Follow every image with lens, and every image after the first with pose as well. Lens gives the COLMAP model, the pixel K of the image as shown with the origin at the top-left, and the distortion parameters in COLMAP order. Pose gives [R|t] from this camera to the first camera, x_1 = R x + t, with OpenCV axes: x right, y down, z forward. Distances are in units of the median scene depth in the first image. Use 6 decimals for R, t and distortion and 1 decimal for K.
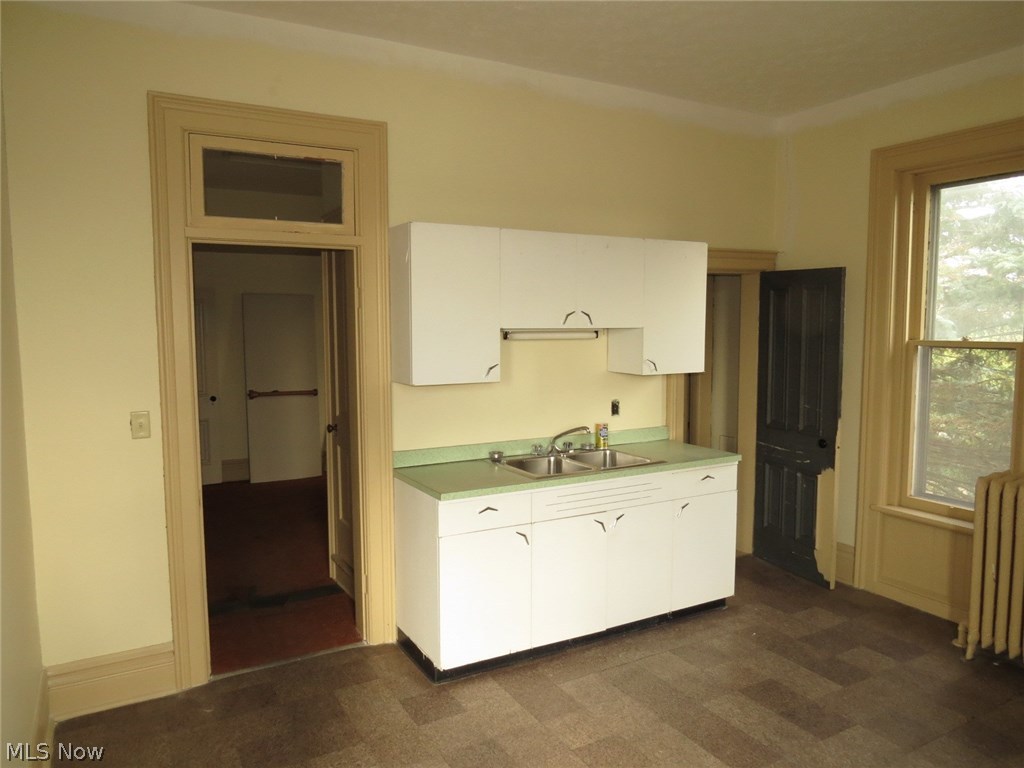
lens RADIAL K [[733.1, 0, 512.0], [0, 733.1, 384.0], [0, 0, 1]] dist [0.004457, 0.001332]
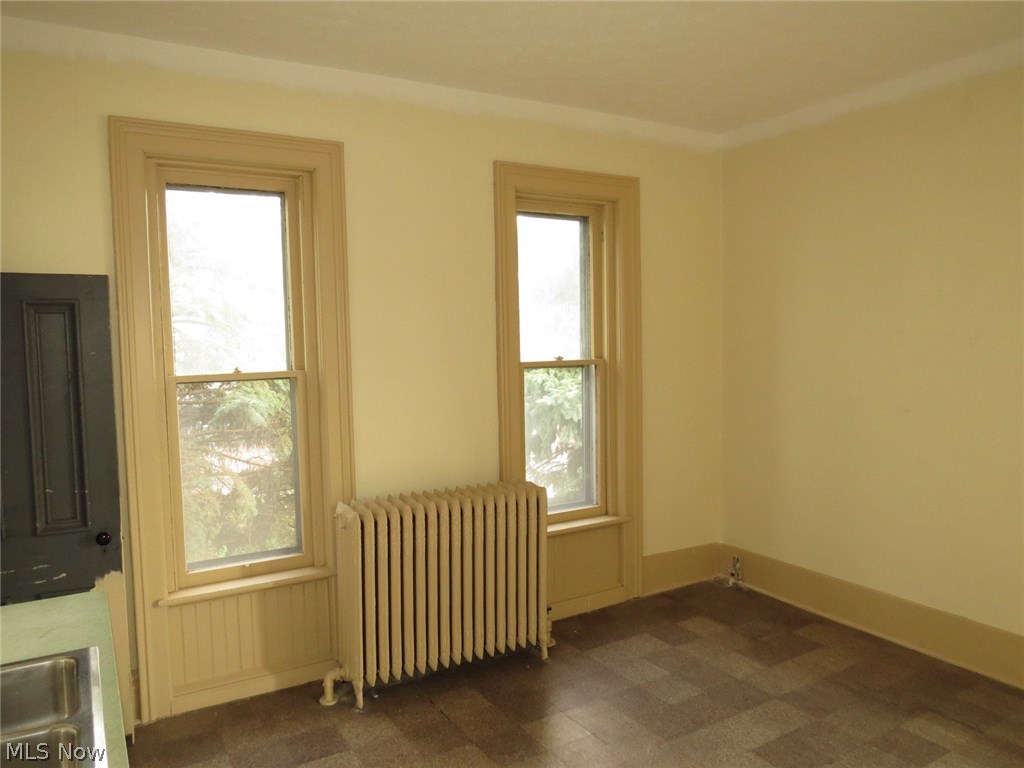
lens RADIAL K [[733.1, 0, 512.0], [0, 733.1, 384.0], [0, 0, 1]] dist [0.004457, 0.001332]
pose [[-0.036382, -0.068933, 0.996958, -0.264158], [0.090057, 0.993333, 0.071969, -0.079296], [-0.995272, 0.092401, -0.029931, 0.695536]]
